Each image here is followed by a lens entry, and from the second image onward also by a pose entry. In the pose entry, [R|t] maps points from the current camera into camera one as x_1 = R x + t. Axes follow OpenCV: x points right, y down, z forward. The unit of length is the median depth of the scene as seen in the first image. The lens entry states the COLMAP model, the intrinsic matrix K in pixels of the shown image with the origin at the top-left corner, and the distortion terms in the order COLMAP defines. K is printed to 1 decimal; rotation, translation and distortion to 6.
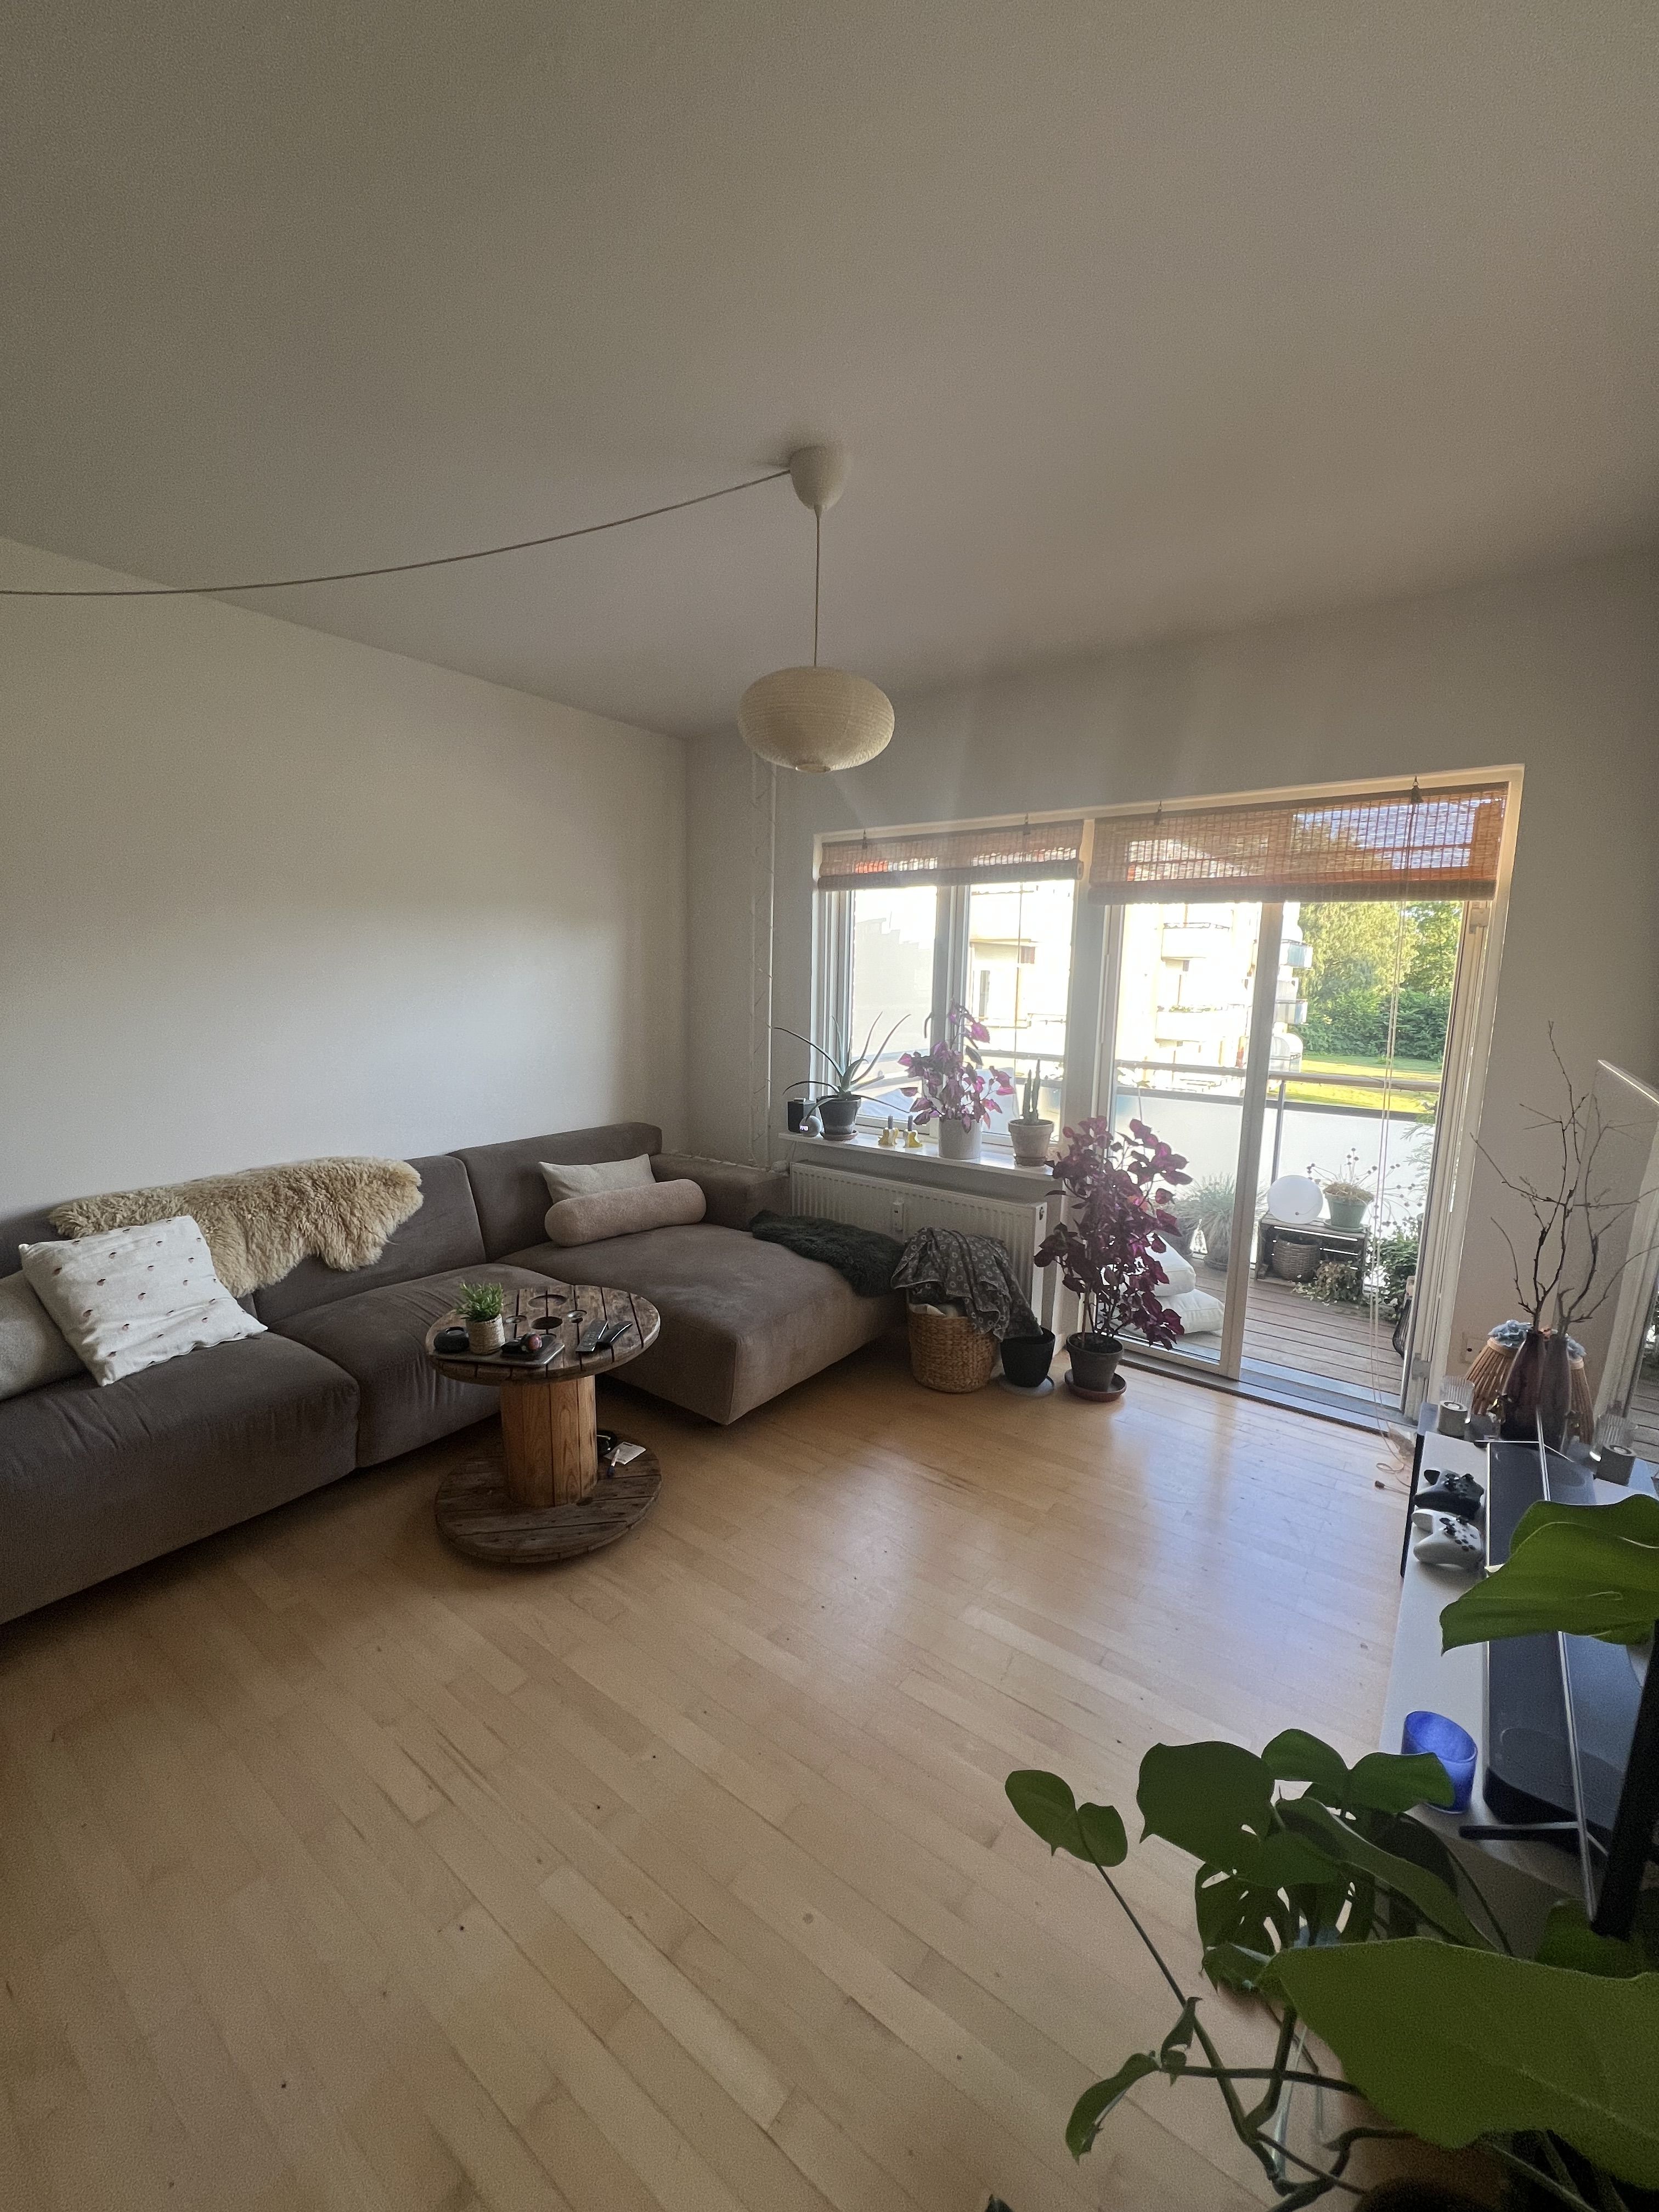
lens RADIAL K [[876.5, 0, 825.9], [0, 876.5, 1106.0], [0, 0, 1]] dist [-0.001014, -0.000020]
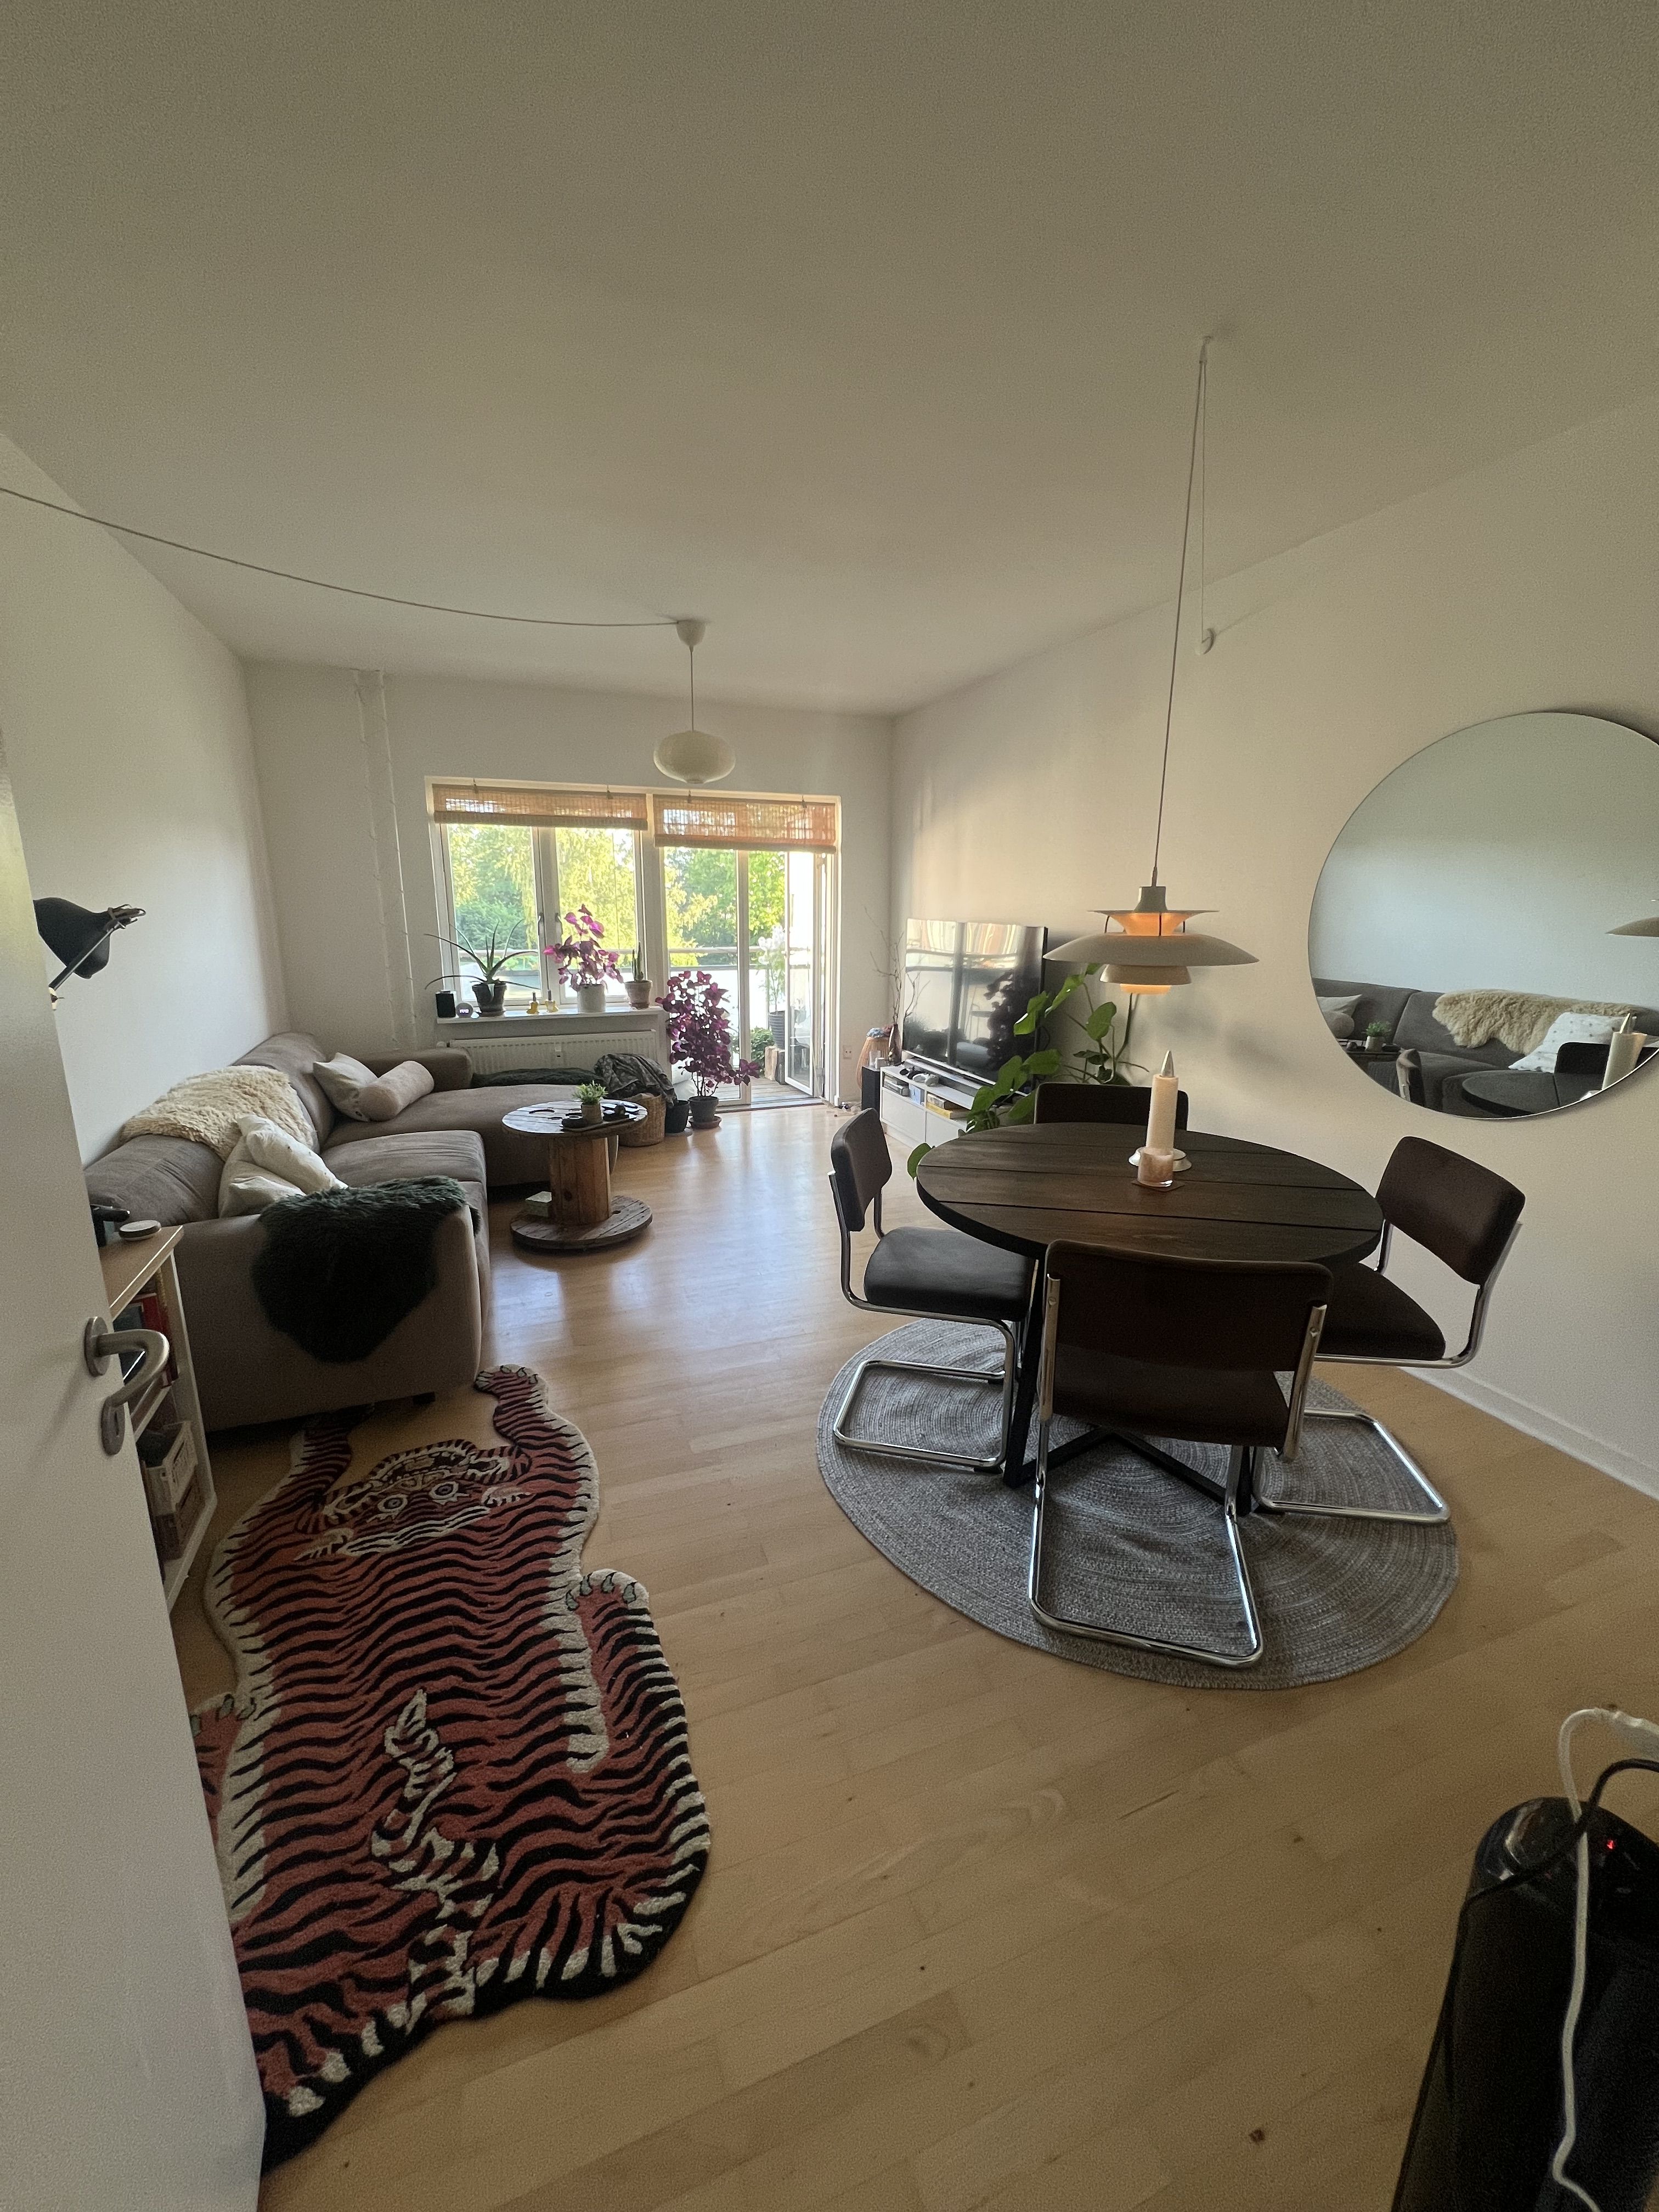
lens RADIAL K [[876.5, 0, 825.9], [0, 876.5, 1106.0], [0, 0, 1]] dist [-0.001014, -0.000020]
pose [[0.535856, -0.210840, 0.817560, -1.022593], [0.129398, 0.977387, 0.167246, 0.017859], [-0.834335, 0.016171, 0.551021, -0.195500]]
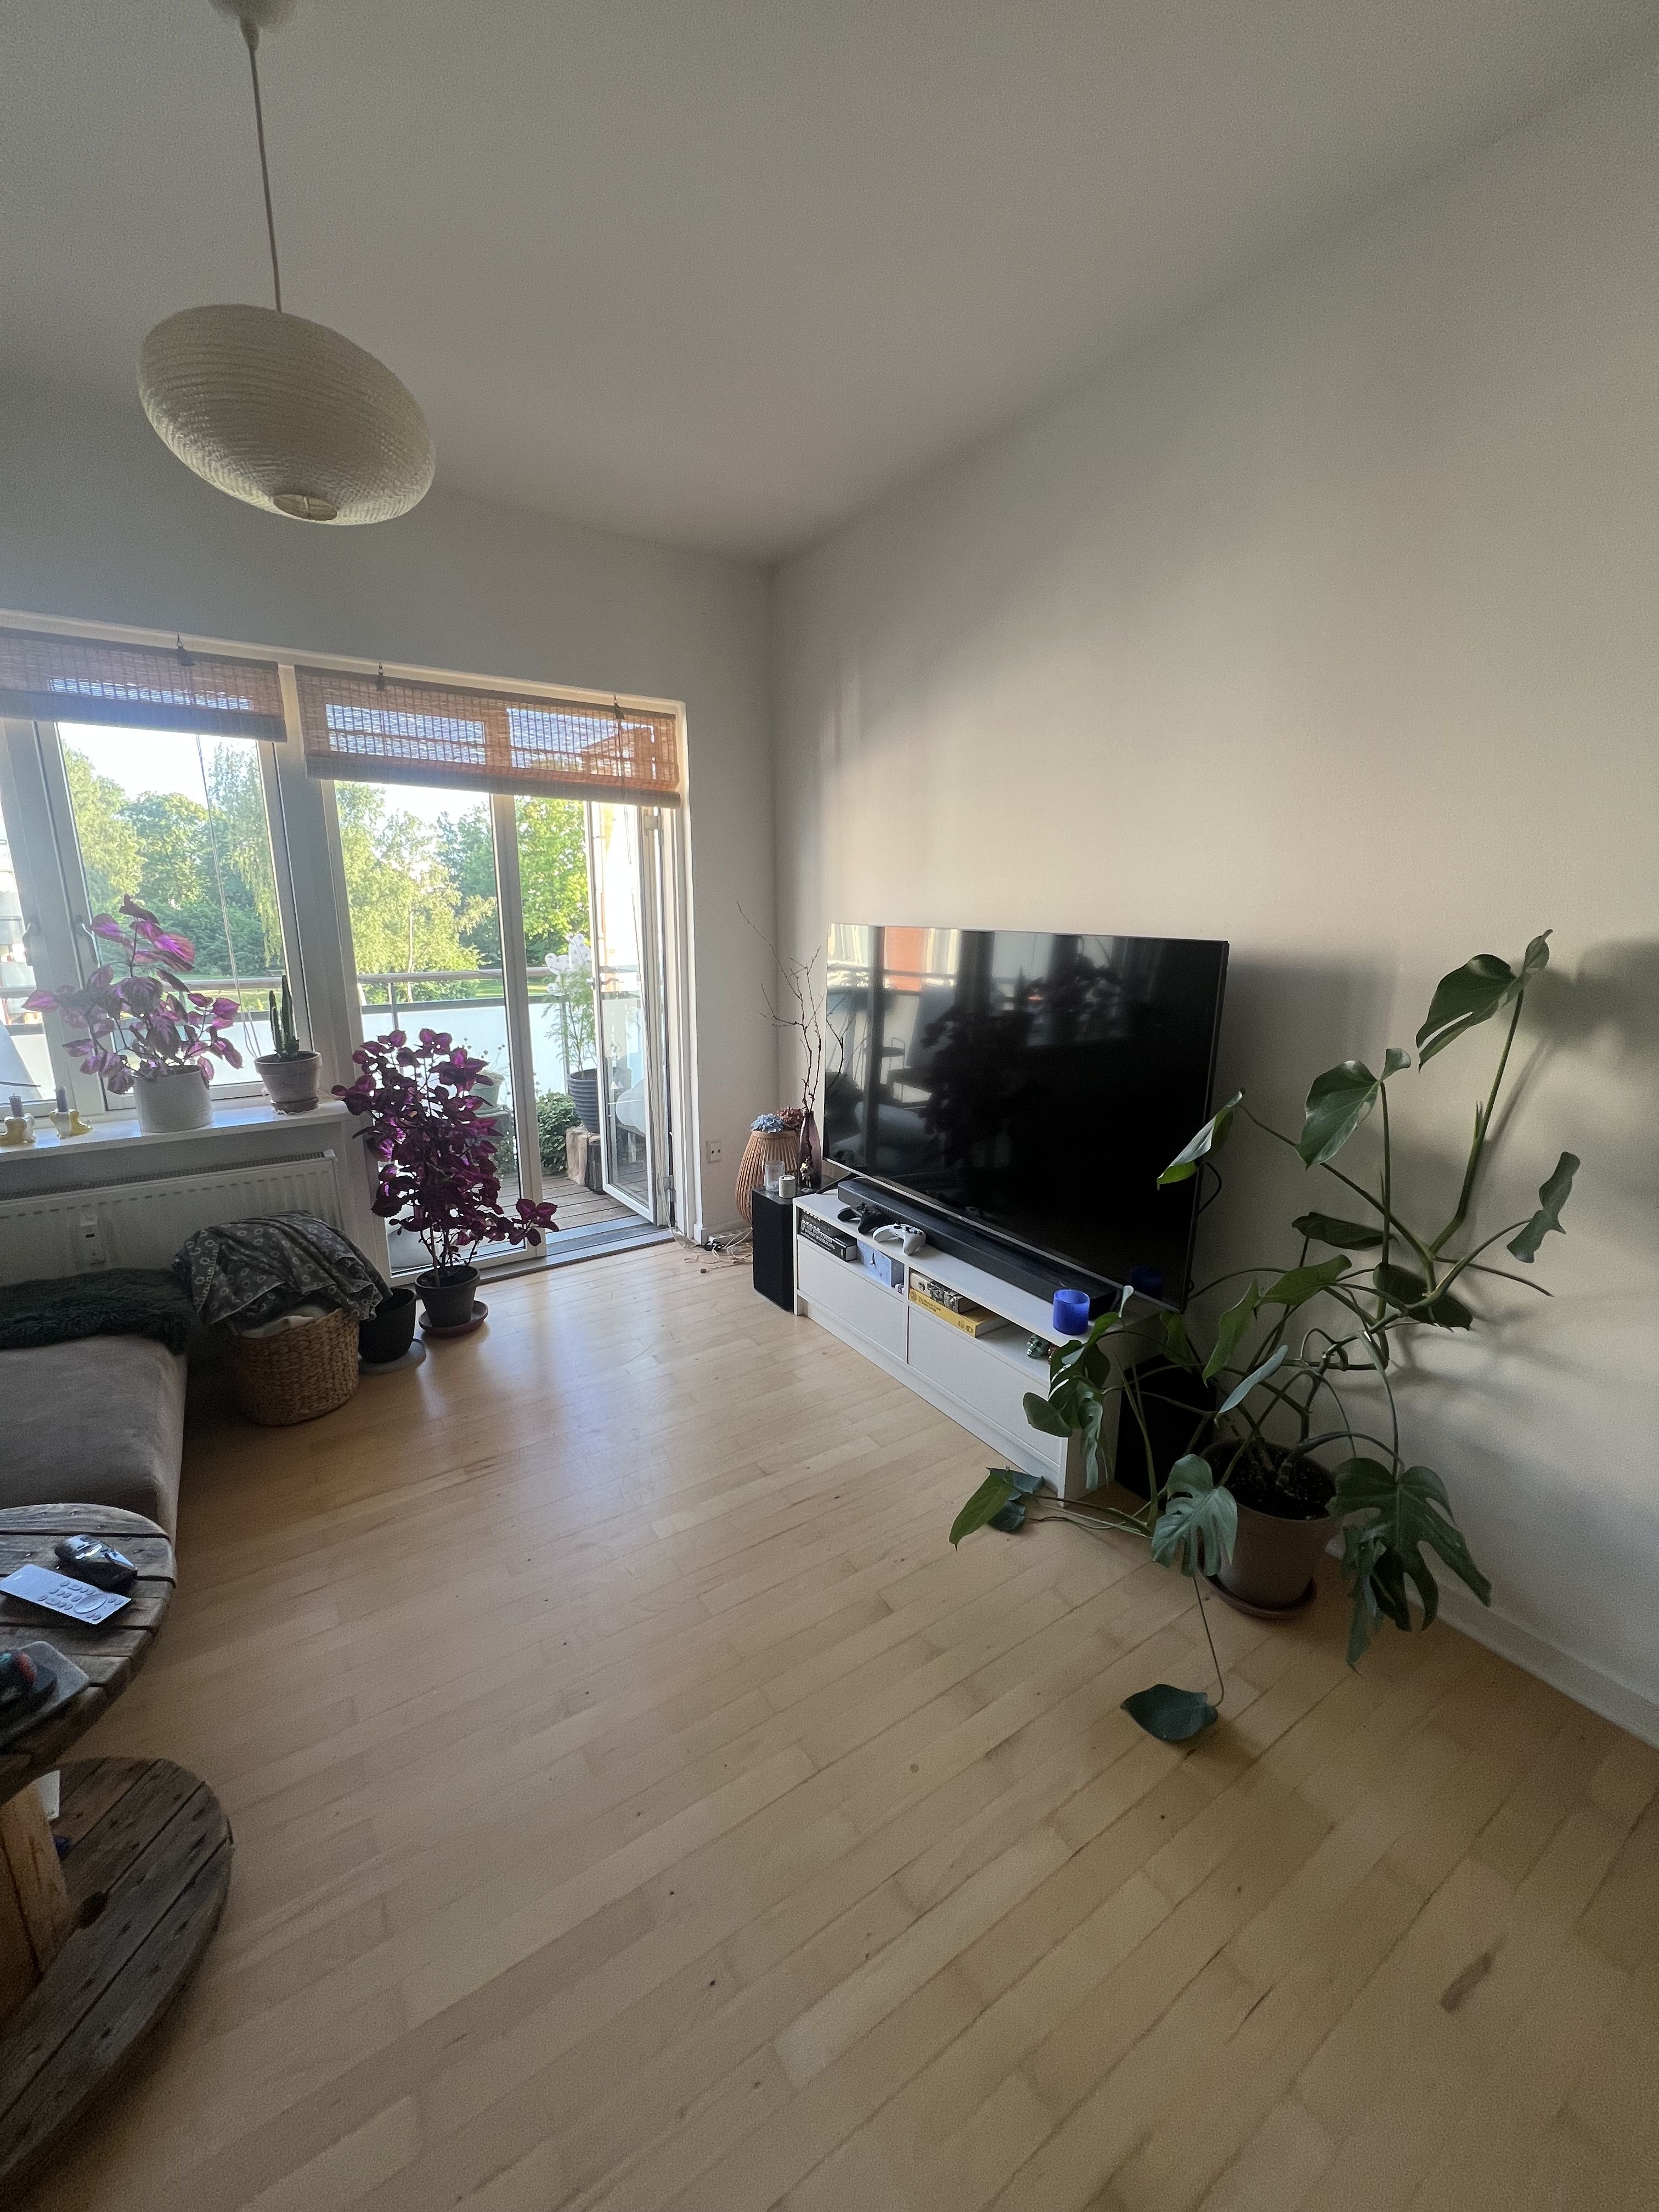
lens RADIAL K [[876.5, 0, 825.9], [0, 876.5, 1106.0], [0, 0, 1]] dist [-0.001014, -0.000020]
pose [[0.332663, -0.232281, 0.913992, -0.357221], [0.141565, 0.970509, 0.195119, -0.025622], [-0.932360, 0.064481, 0.355735, 0.291279]]
